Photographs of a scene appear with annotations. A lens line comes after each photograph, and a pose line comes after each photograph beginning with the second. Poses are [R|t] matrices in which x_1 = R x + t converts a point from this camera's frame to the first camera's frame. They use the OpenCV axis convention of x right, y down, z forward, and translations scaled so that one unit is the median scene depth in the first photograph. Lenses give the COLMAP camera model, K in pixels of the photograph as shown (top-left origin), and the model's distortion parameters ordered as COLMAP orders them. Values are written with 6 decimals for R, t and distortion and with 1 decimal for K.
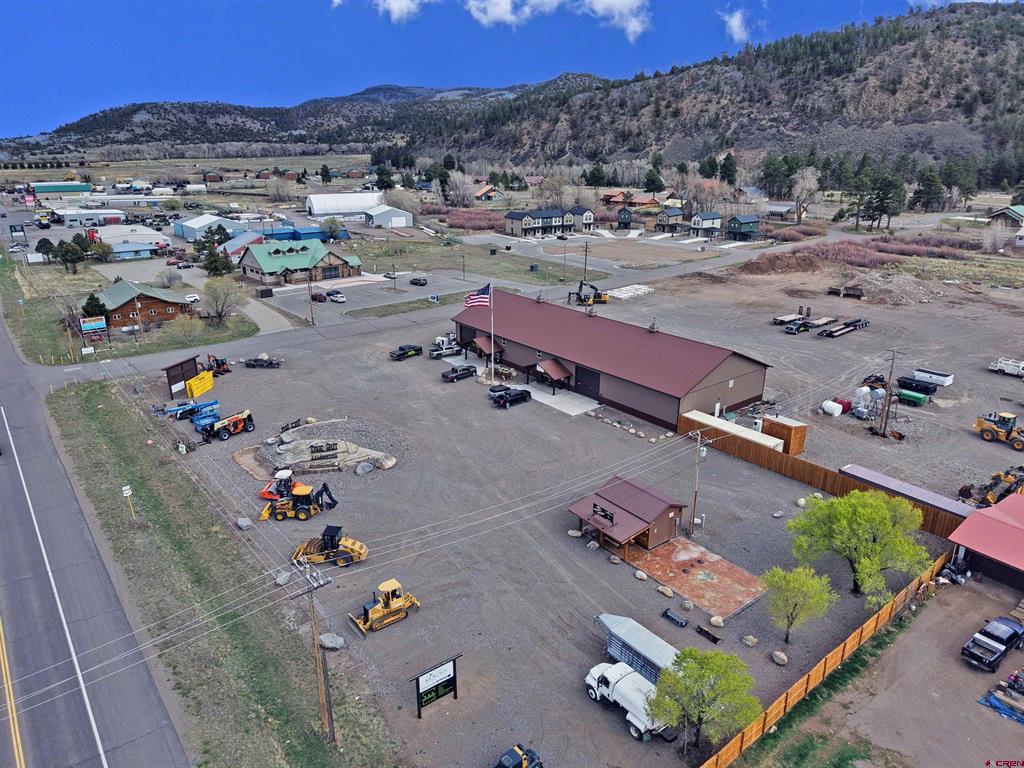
lens RADIAL K [[687.6, 0, 512.0], [0, 687.6, 384.0], [0, 0, 1]] dist [0.002981, -0.002742]
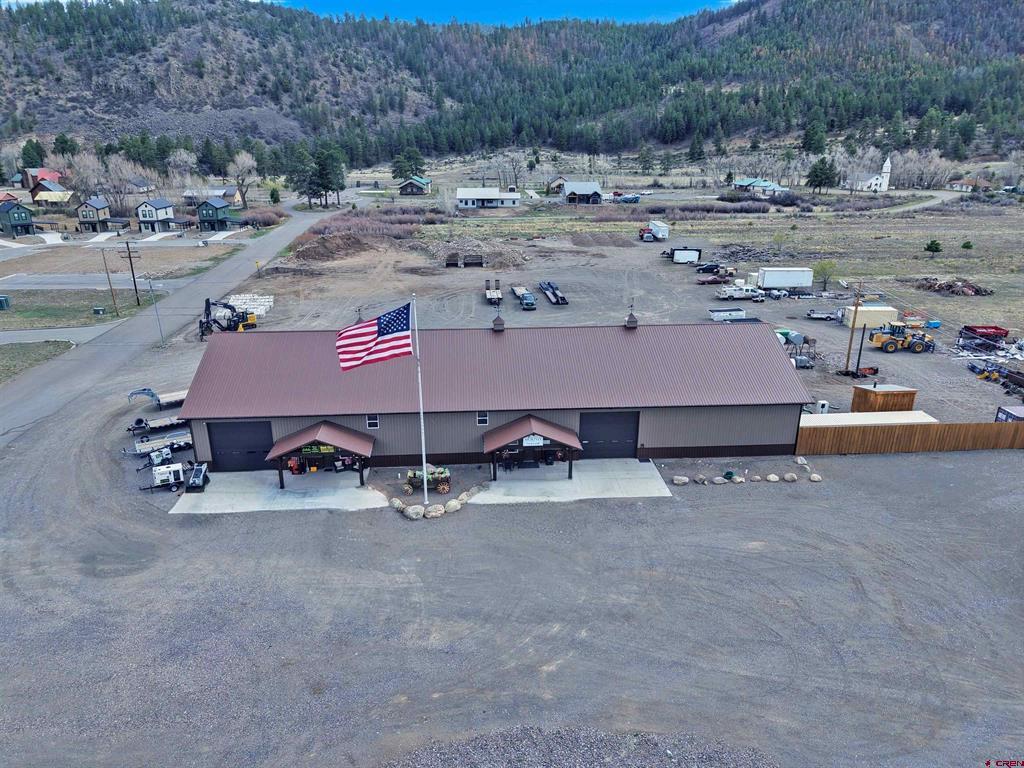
lens RADIAL K [[687.6, 0, 512.0], [0, 687.6, 384.0], [0, 0, 1]] dist [0.002981, -0.002742]
pose [[0.565645, -0.275808, 0.777158, -0.067811], [0.274530, 0.951637, 0.137915, -0.026445], [-0.777611, 0.135342, 0.614007, 0.128905]]
